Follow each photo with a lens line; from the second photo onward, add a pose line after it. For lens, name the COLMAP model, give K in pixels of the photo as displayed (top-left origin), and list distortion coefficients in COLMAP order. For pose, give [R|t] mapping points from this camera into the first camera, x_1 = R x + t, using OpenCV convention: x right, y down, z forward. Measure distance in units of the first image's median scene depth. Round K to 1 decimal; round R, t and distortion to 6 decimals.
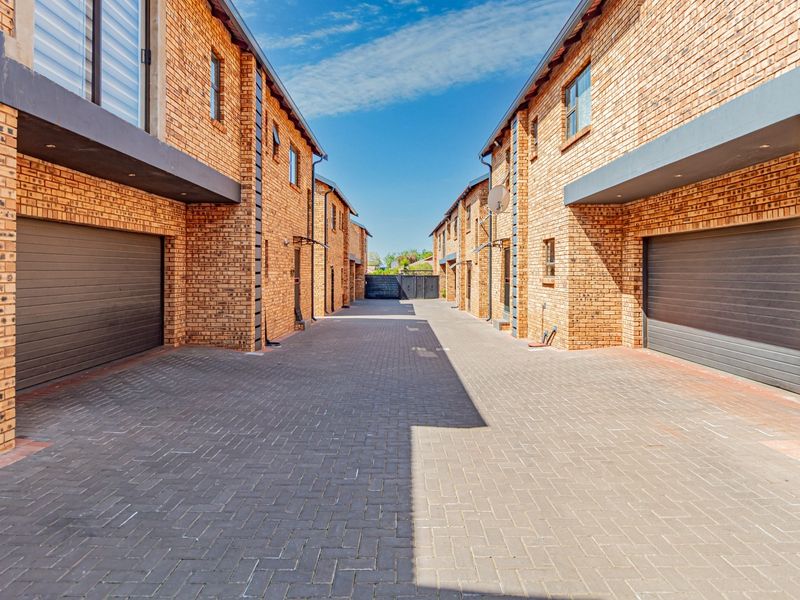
lens RADIAL K [[471.7, 0, 397.2], [0, 471.7, 269.2], [0, 0, 1]] dist [0.003671, 0.000598]
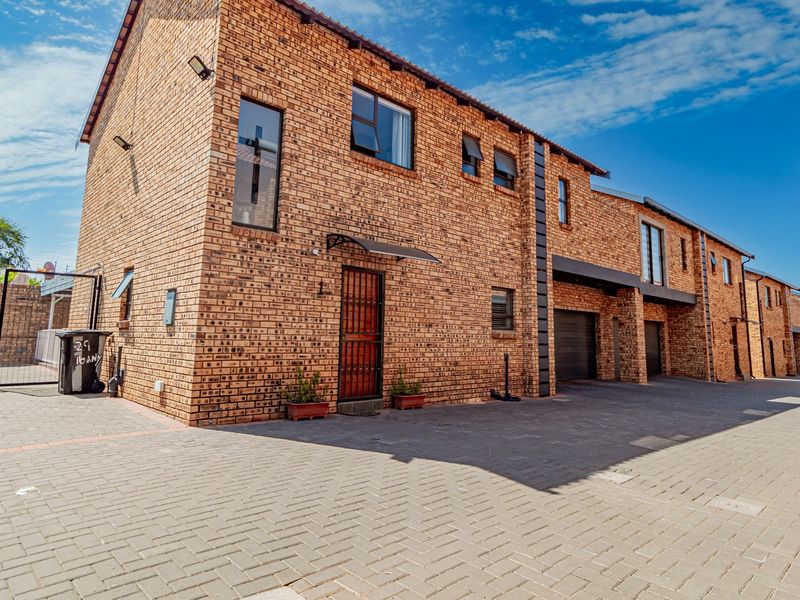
lens RADIAL K [[471.7, 0, 397.2], [0, 471.7, 269.2], [0, 0, 1]] dist [0.003671, 0.000598]
pose [[0.677769, -0.091389, -0.729573, 0.176081], [-0.017751, 0.989923, -0.140491, 0.009684], [0.735061, 0.108171, 0.669317, -0.812259]]
